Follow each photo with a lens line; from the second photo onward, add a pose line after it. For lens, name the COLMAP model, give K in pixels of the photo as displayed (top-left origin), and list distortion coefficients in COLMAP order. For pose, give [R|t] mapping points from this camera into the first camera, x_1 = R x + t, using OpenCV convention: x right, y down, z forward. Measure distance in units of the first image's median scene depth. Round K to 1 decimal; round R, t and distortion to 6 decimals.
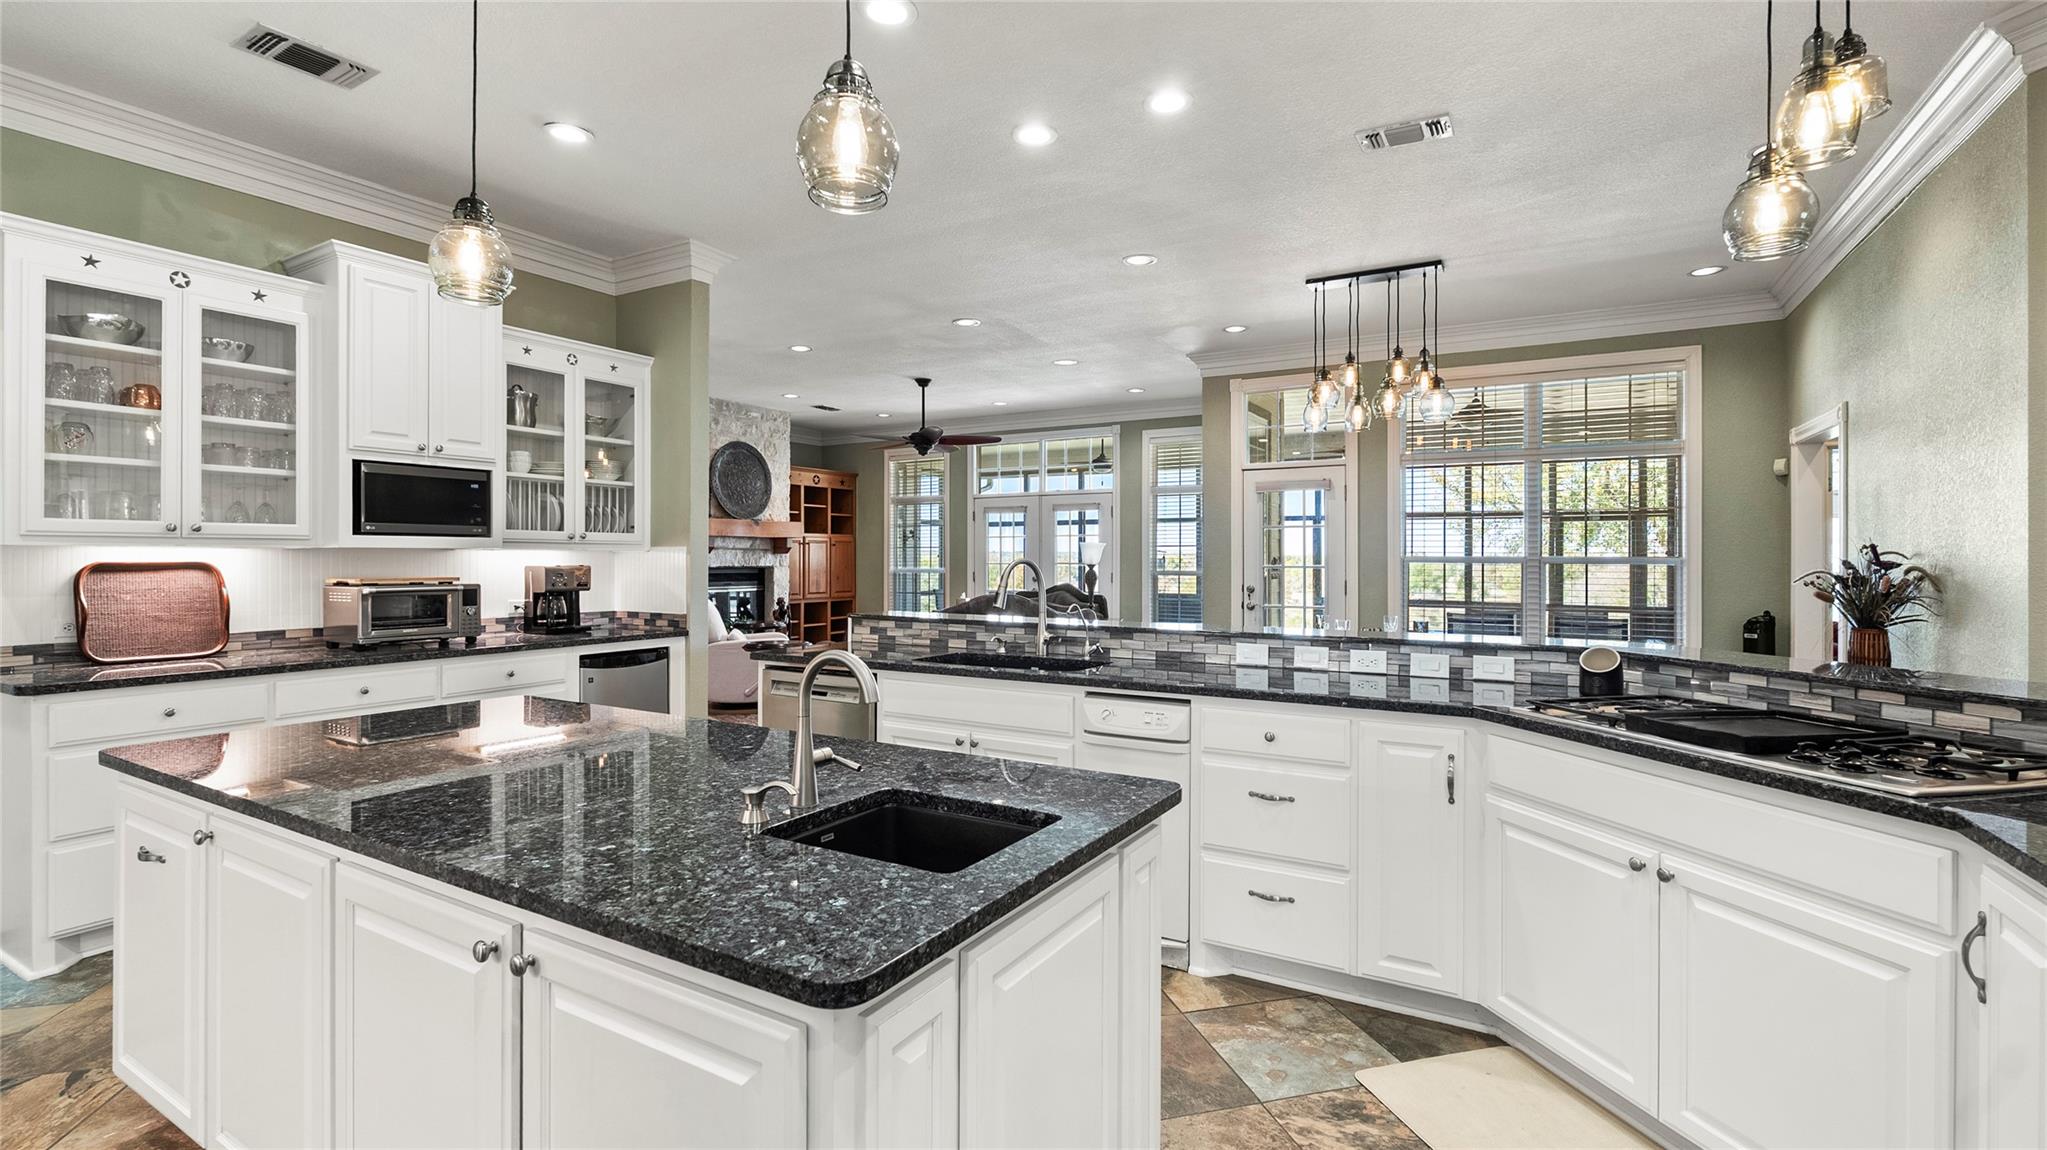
lens RADIAL K [[917.3, 0, 1021.1], [0, 917.3, 566.4], [0, 0, 1]] dist [-0.003253, -0.000352]
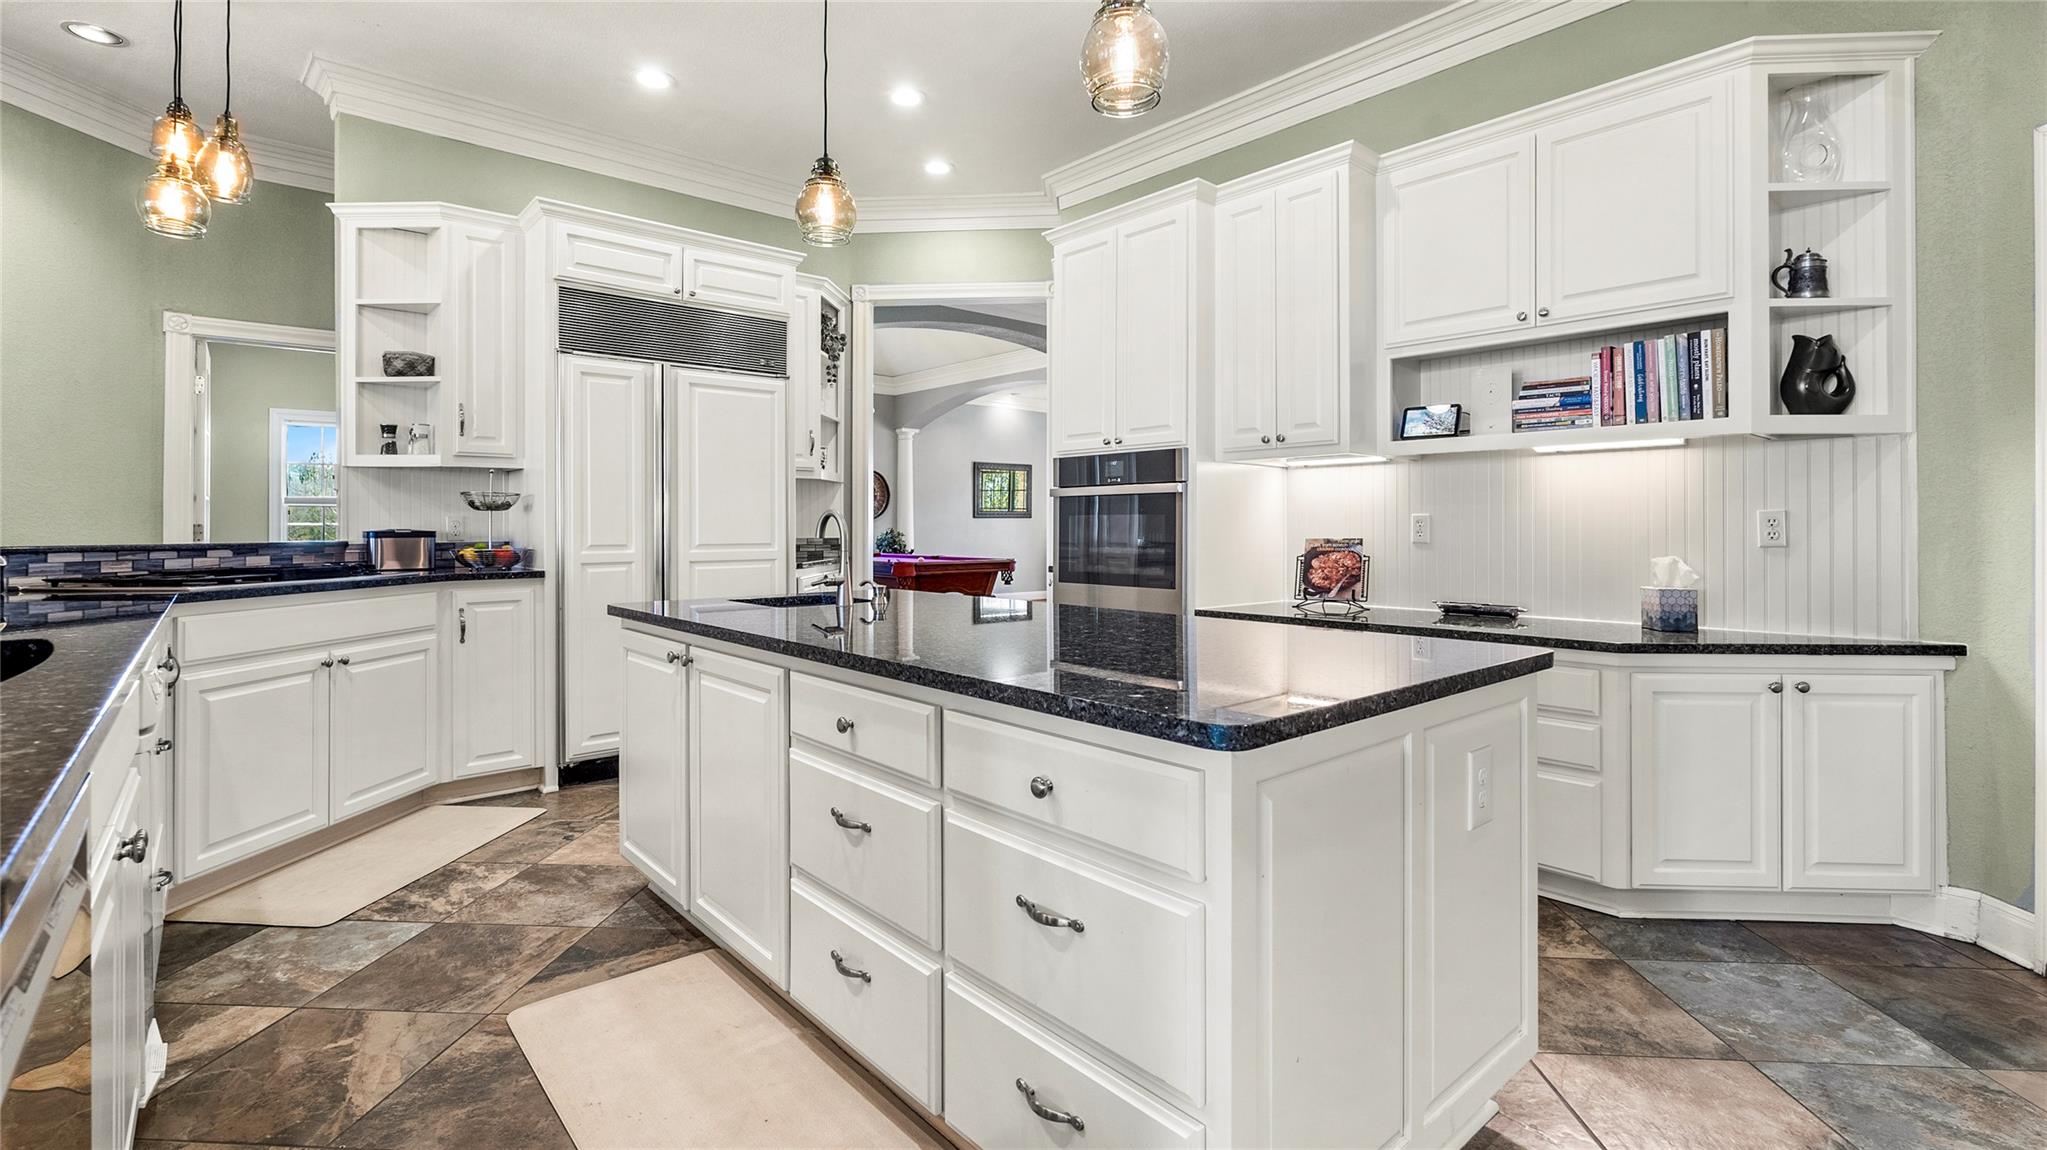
lens RADIAL K [[917.3, 0, 1018.4], [0, 917.3, 511.6], [0, 0, 1]] dist [-0.003253, -0.000352]
pose [[-0.944966, -0.007755, 0.327076, -0.793003], [-0.007037, 0.999970, 0.003379, 0.054627], [-0.327092, 0.000892, -0.944992, 1.819556]]
